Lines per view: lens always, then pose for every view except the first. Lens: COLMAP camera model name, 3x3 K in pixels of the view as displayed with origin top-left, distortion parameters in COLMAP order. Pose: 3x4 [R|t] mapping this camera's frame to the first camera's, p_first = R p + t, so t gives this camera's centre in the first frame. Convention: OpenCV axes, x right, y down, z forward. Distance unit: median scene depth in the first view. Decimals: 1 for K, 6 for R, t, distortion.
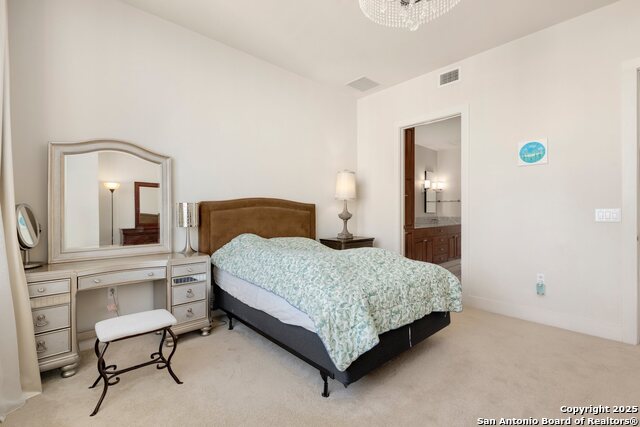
lens RADIAL K [[287.6, 0, 320.2], [0, 287.6, 213.7], [0, 0, 1]] dist [0.007409, -0.002548]
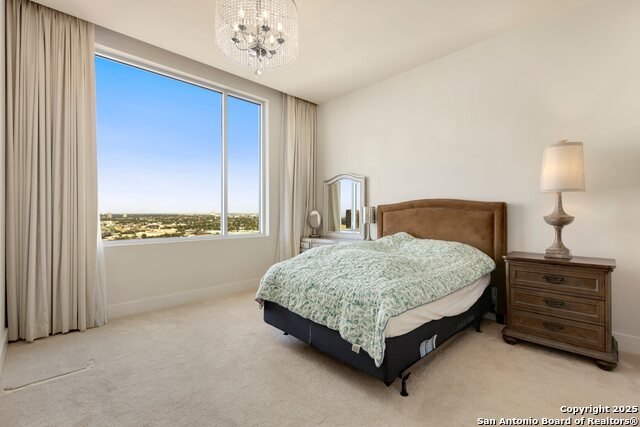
lens RADIAL K [[288.2, 0, 319.9], [0, 288.2, 211.2], [0, 0, 1]] dist [0.010029, 0.000005]
pose [[0.002770, -0.005807, -0.999979, 0.684858], [0.000793, 0.999983, -0.005805, -0.005724], [0.999996, -0.000777, 0.002774, 0.517020]]
